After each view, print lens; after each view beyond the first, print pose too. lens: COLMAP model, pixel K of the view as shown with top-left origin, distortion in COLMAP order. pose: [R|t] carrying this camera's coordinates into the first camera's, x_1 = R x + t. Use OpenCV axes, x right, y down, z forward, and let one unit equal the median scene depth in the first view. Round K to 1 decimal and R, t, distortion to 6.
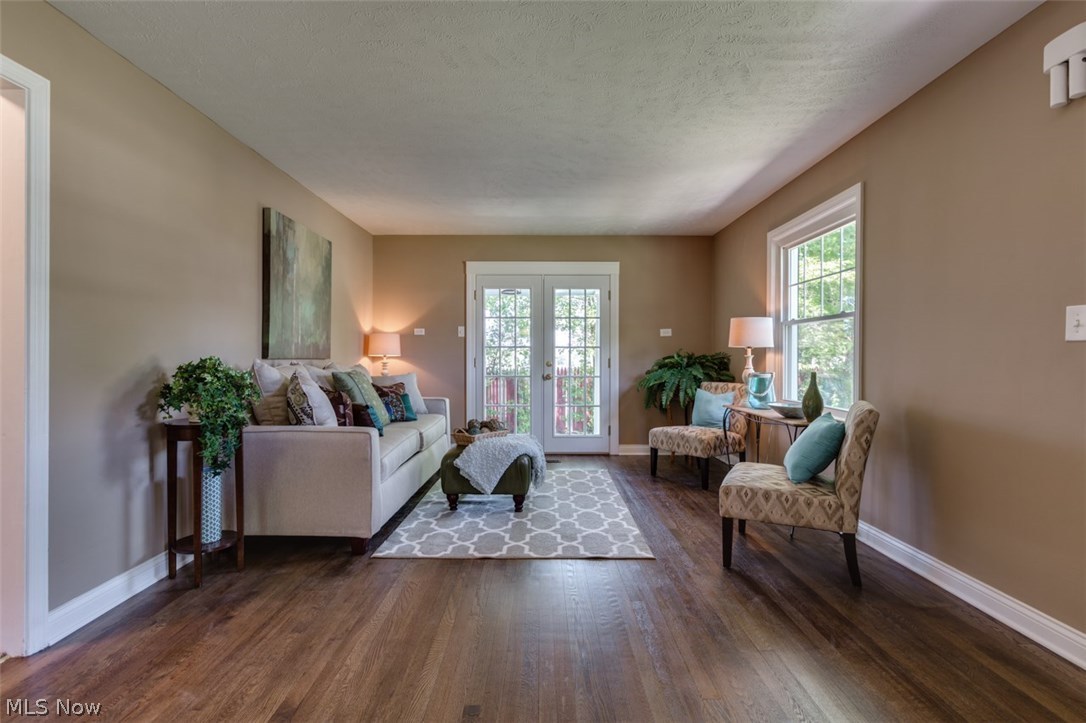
lens RADIAL K [[509.7, 0, 539.7], [0, 509.7, 358.8], [0, 0, 1]] dist [-0.000275, -0.000017]
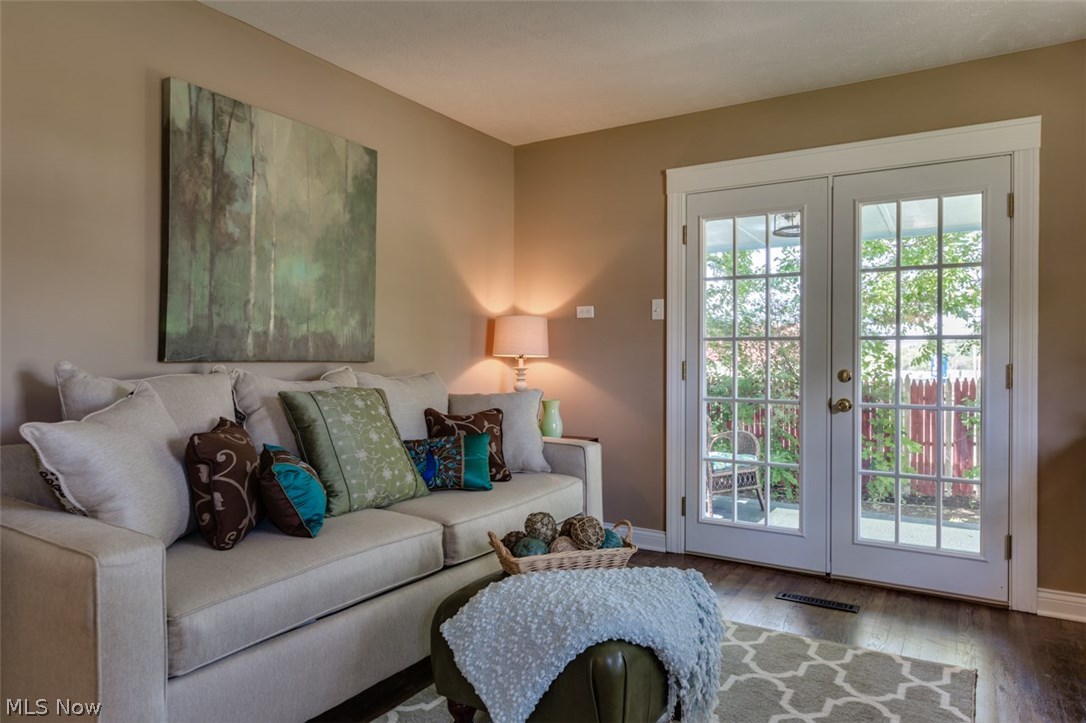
lens RADIAL K [[683.5, 0, 545.9], [0, 683.5, 359.3], [0, 0, 1]] dist [-0.001599, -0.002176]
pose [[0.852098, 0.005346, -0.523354, 0.112017], [-0.006285, 0.999980, -0.000017, -0.002937], [0.523344, 0.003303, 0.852115, 0.375523]]
